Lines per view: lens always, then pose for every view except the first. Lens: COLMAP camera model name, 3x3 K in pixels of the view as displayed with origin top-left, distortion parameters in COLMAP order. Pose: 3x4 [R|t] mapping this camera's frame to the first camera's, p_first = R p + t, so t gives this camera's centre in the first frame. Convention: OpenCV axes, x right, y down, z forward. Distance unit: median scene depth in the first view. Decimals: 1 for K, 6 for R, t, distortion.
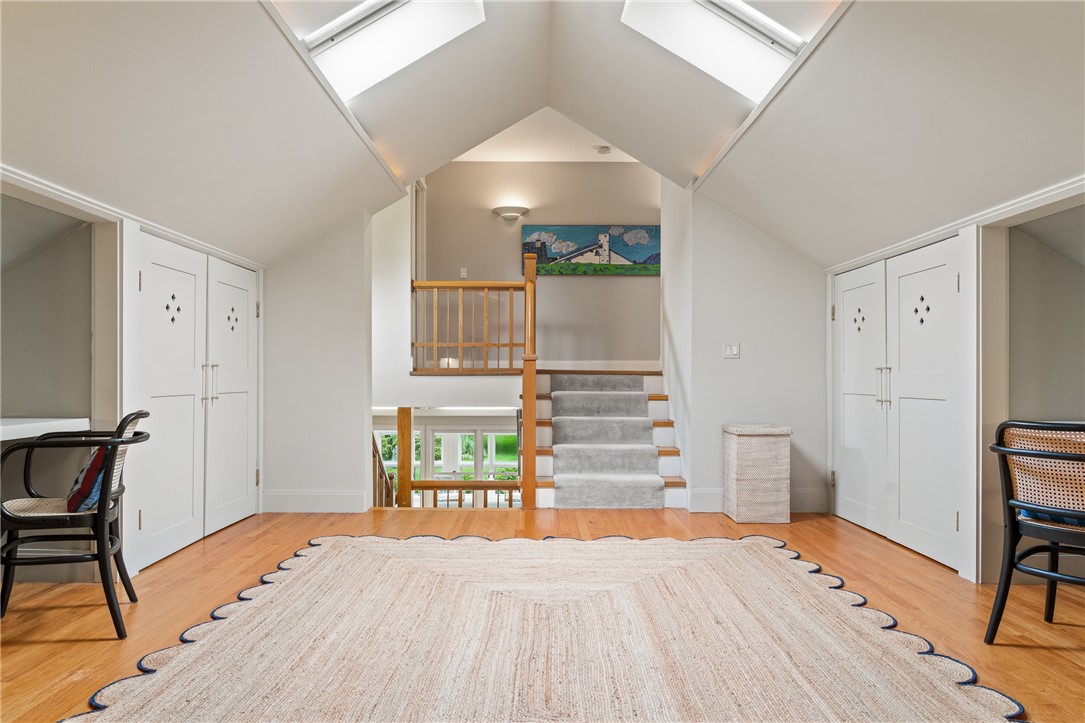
lens RADIAL K [[729.6, 0, 546.9], [0, 729.6, 364.6], [0, 0, 1]] dist [-0.027686, 0.016323]
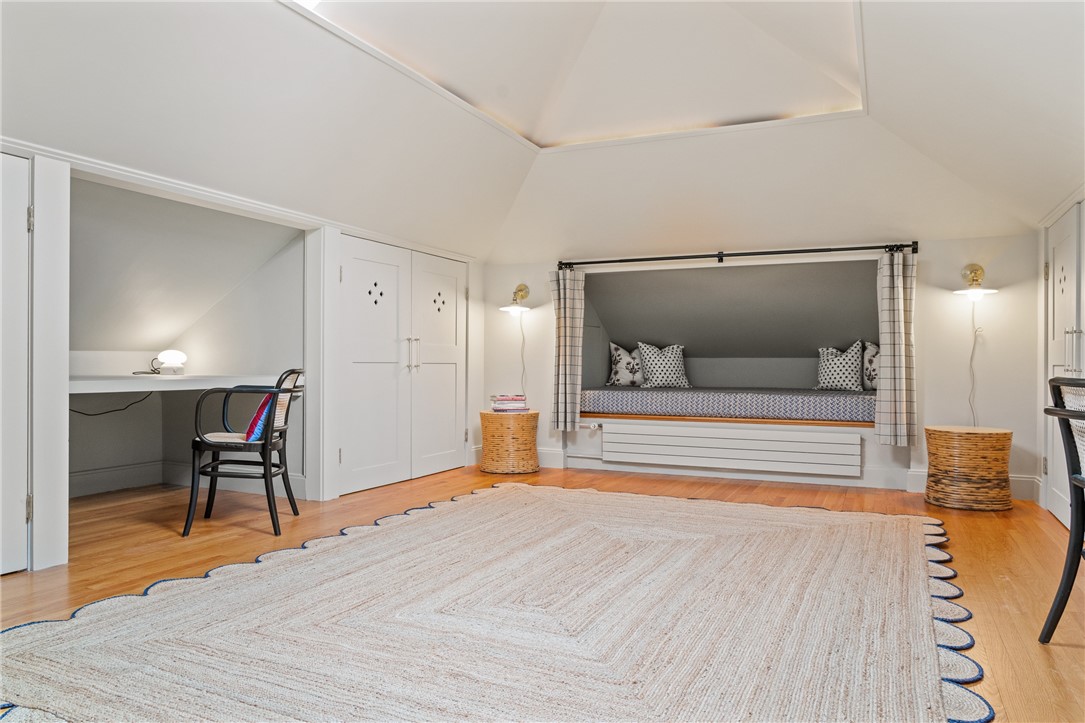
lens RADIAL K [[729.6, 0, 546.9], [0, 729.6, 360.7], [0, 0, 1]] dist [-0.027686, 0.016323]
pose [[-0.897456, -0.007548, 0.441040, -0.397398], [-0.014750, 0.999808, -0.012903, 0.064243], [-0.440858, -0.018085, -0.897395, 1.836415]]
